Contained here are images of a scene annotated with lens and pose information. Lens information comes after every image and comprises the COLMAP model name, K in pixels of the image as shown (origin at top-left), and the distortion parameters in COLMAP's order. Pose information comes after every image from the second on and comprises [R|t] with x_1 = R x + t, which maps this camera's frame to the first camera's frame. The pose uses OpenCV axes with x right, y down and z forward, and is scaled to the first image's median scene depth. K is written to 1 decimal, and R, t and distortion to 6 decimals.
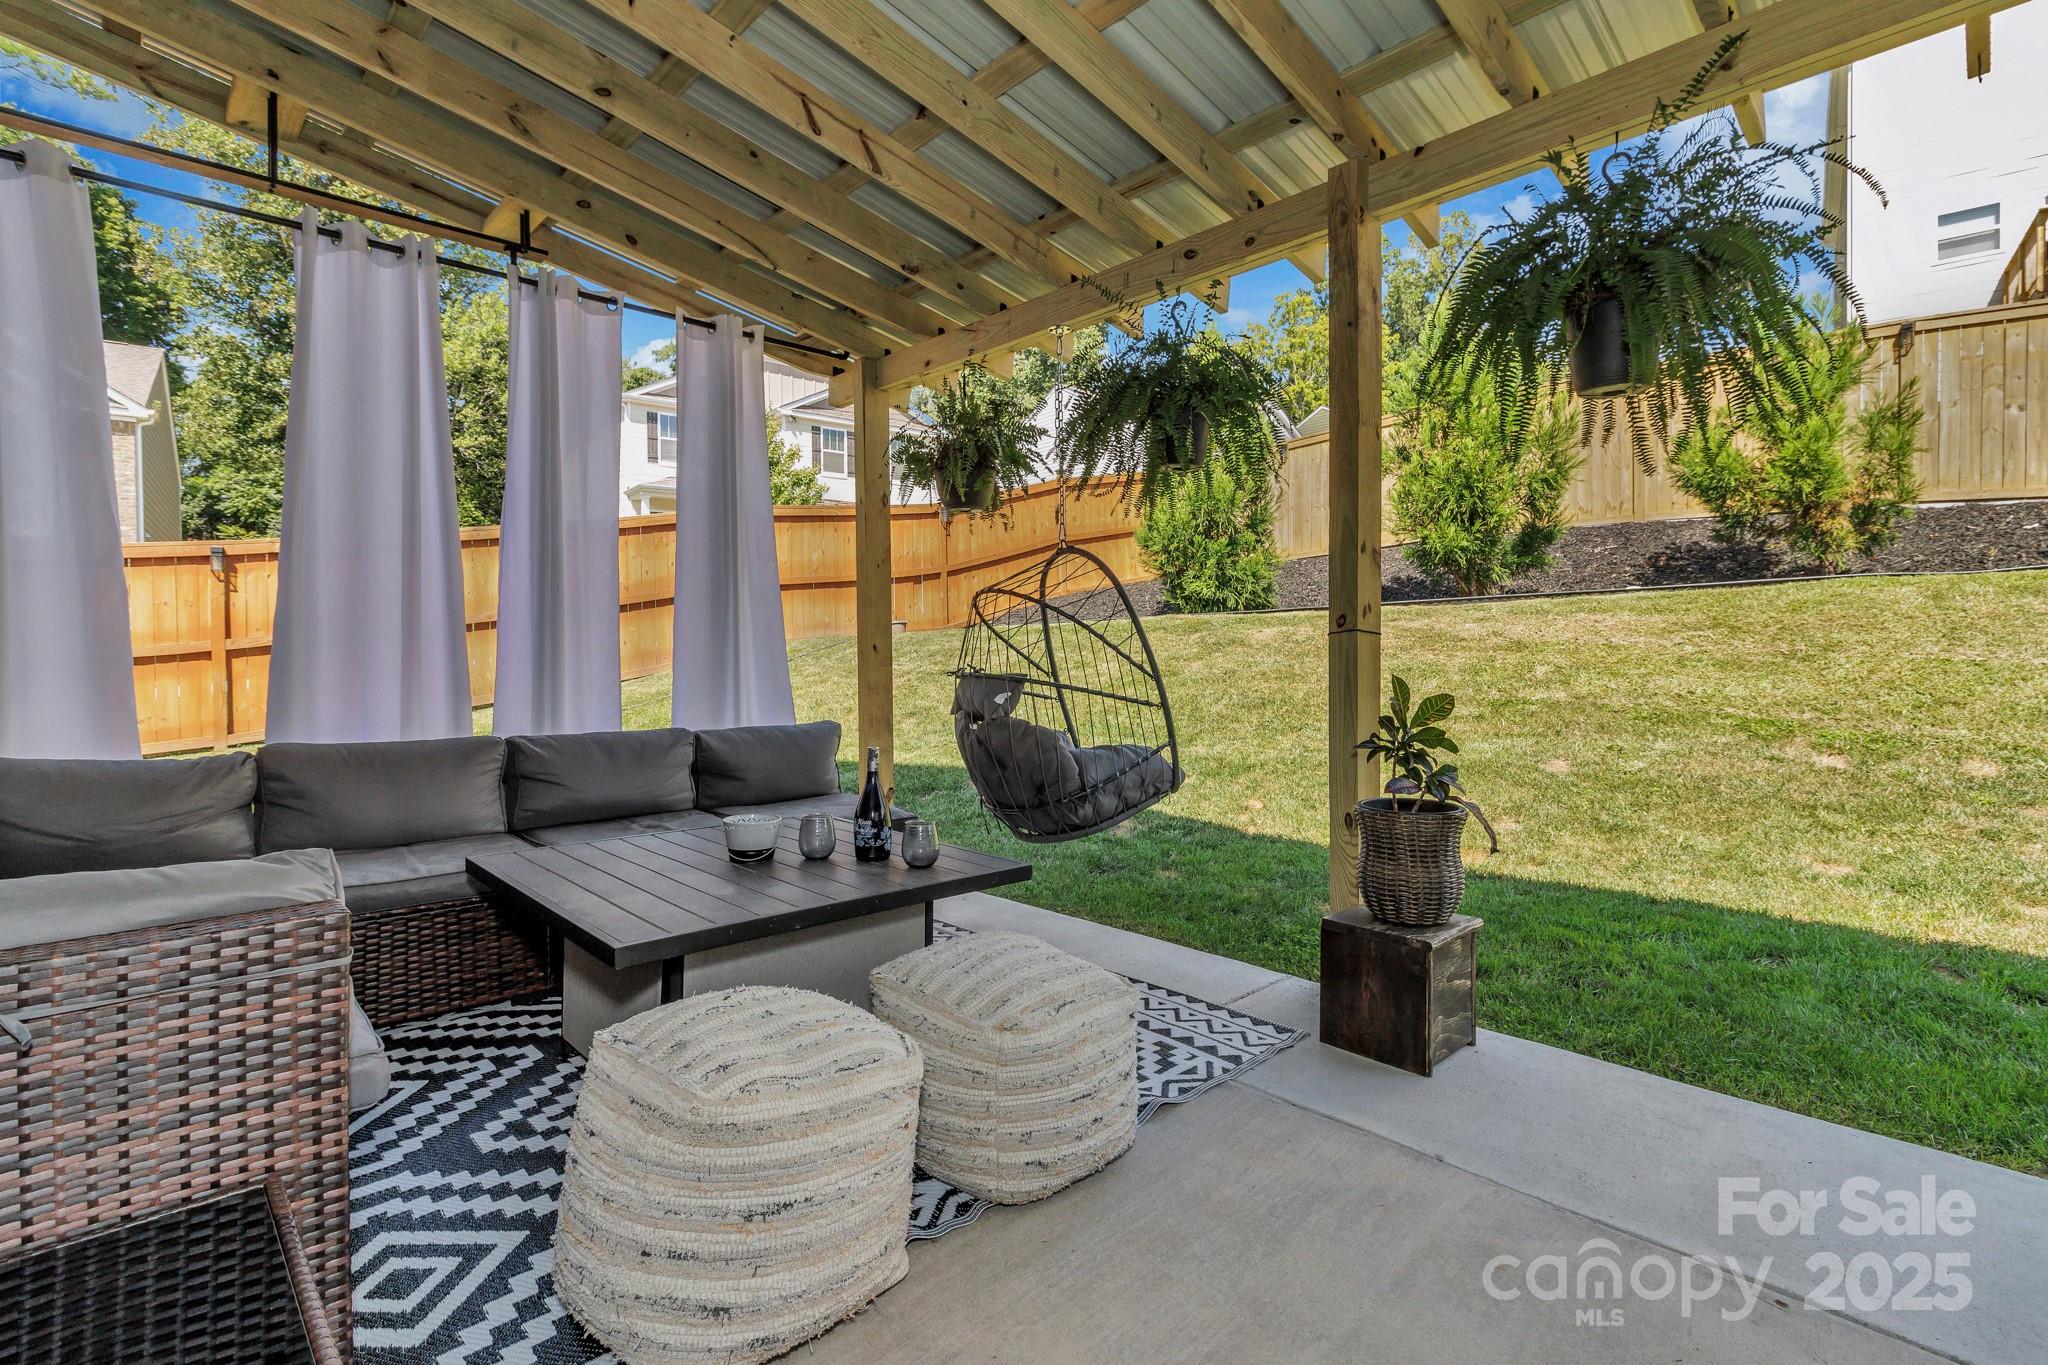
lens RADIAL K [[942.1, 0, 1020.6], [0, 942.1, 663.4], [0, 0, 1]] dist [0.001058, 0.000461]
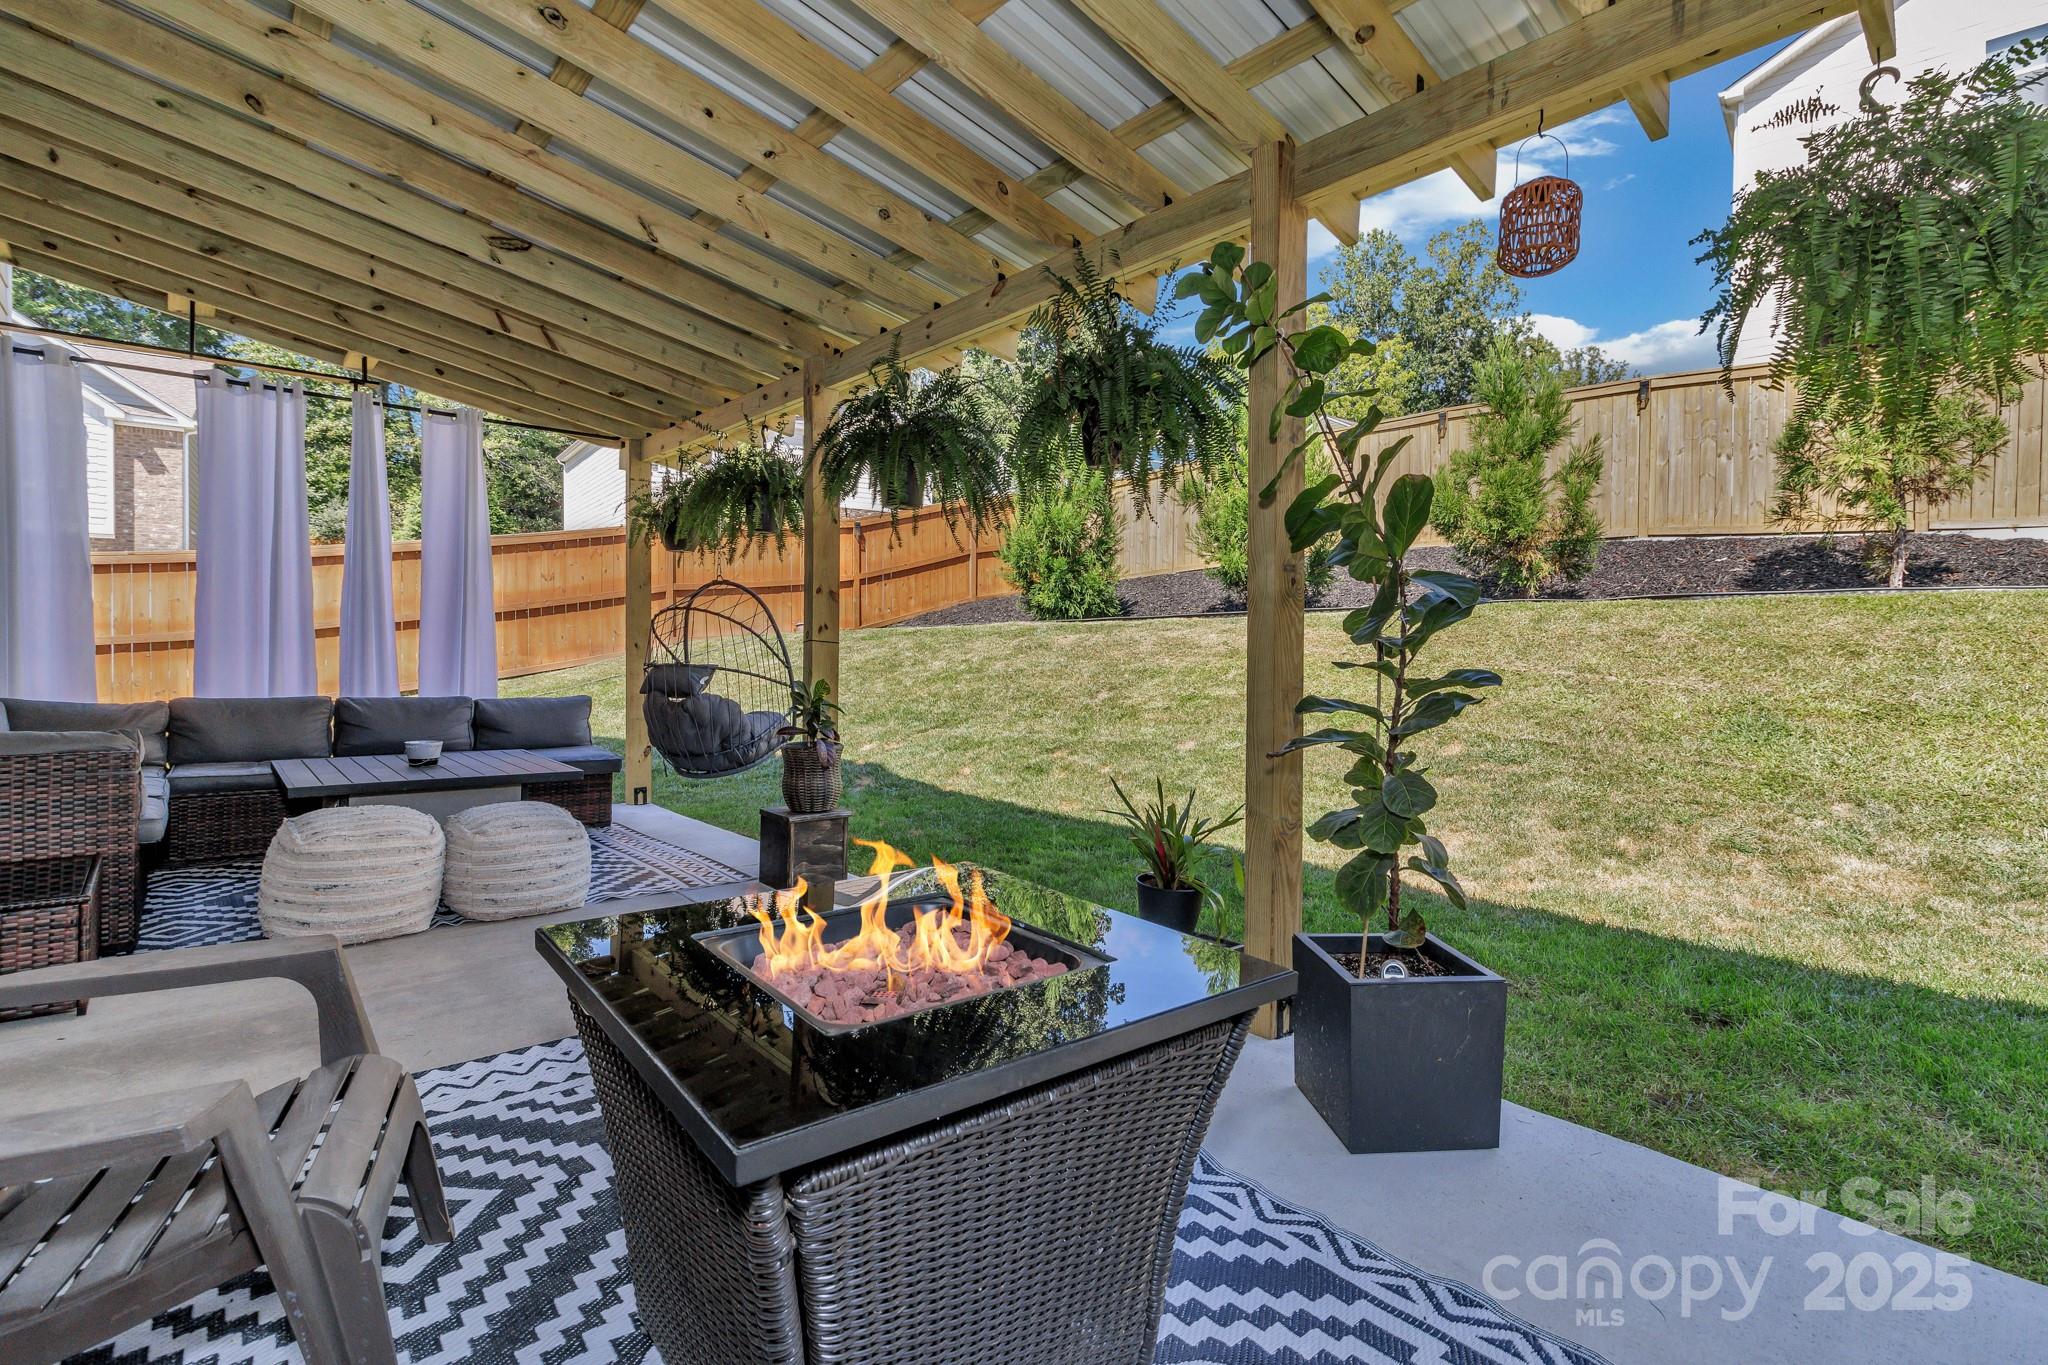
lens RADIAL K [[937.8, 0, 1024.0], [0, 937.8, 682.5], [0, 0, 1]] dist [-0.002936, -0.000286]
pose [[0.999297, 0.018173, -0.032789, 0.246587], [-0.017484, 0.999623, 0.021162, -0.000975], [0.033162, -0.020574, 0.999238, -0.201746]]
